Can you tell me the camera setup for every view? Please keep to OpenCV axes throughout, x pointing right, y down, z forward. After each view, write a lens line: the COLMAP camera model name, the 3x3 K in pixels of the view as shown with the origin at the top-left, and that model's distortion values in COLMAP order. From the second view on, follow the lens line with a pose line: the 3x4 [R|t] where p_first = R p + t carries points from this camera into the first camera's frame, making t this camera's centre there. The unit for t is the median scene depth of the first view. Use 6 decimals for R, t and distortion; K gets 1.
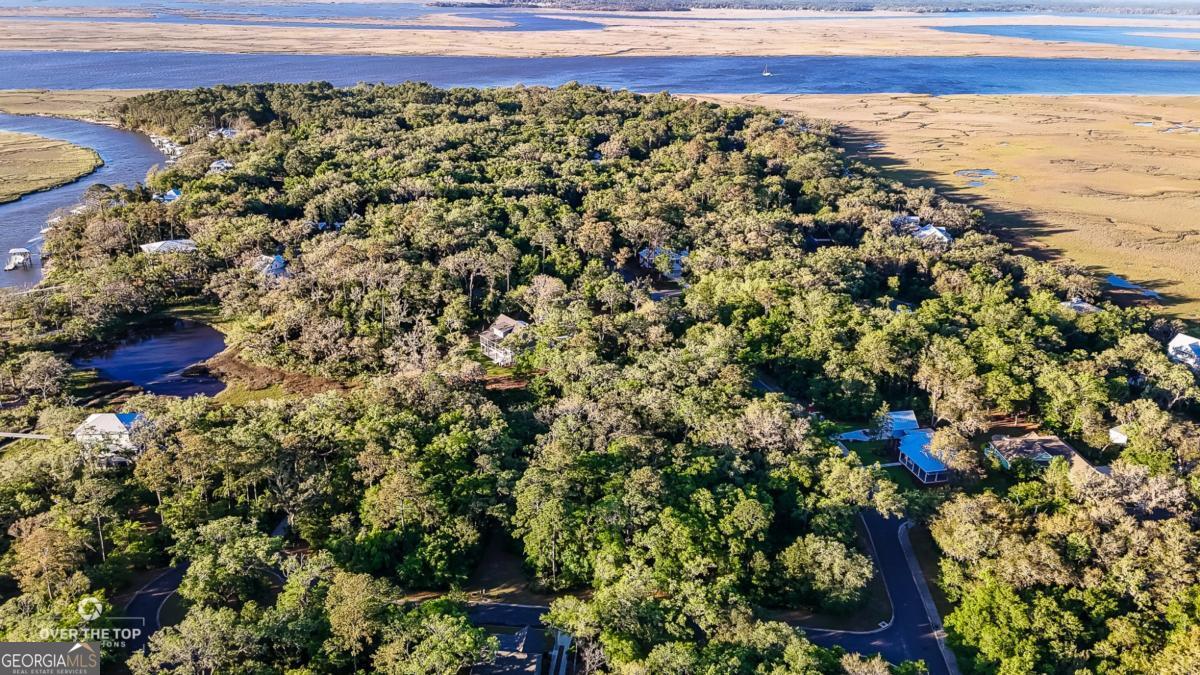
lens RADIAL K [[881.1, 0, 600.0], [0, 881.1, 337.5], [0, 0, 1]] dist [0.108813, -0.144039]
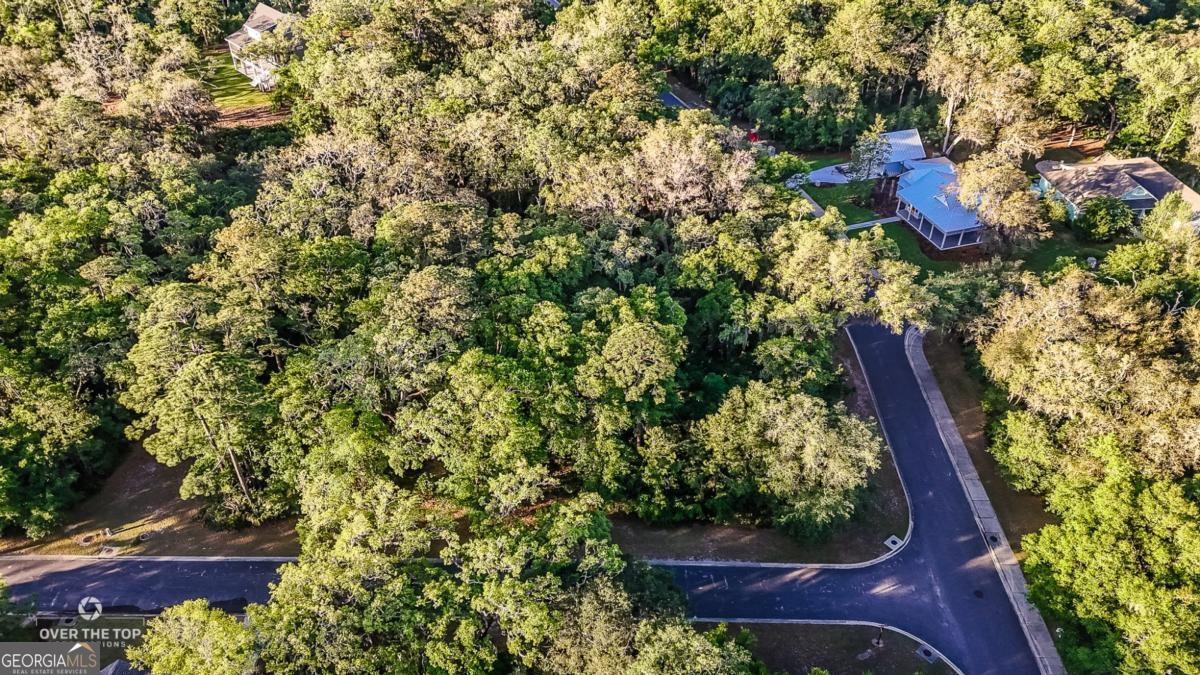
lens RADIAL K [[881.1, 0, 600.0], [0, 881.1, 337.5], [0, 0, 1]] dist [0.108813, -0.144039]
pose [[0.996223, -0.061284, 0.061510, 0.101963], [0.041707, 0.959076, 0.280059, 0.045182], [-0.076156, -0.276436, 0.958010, 0.458301]]
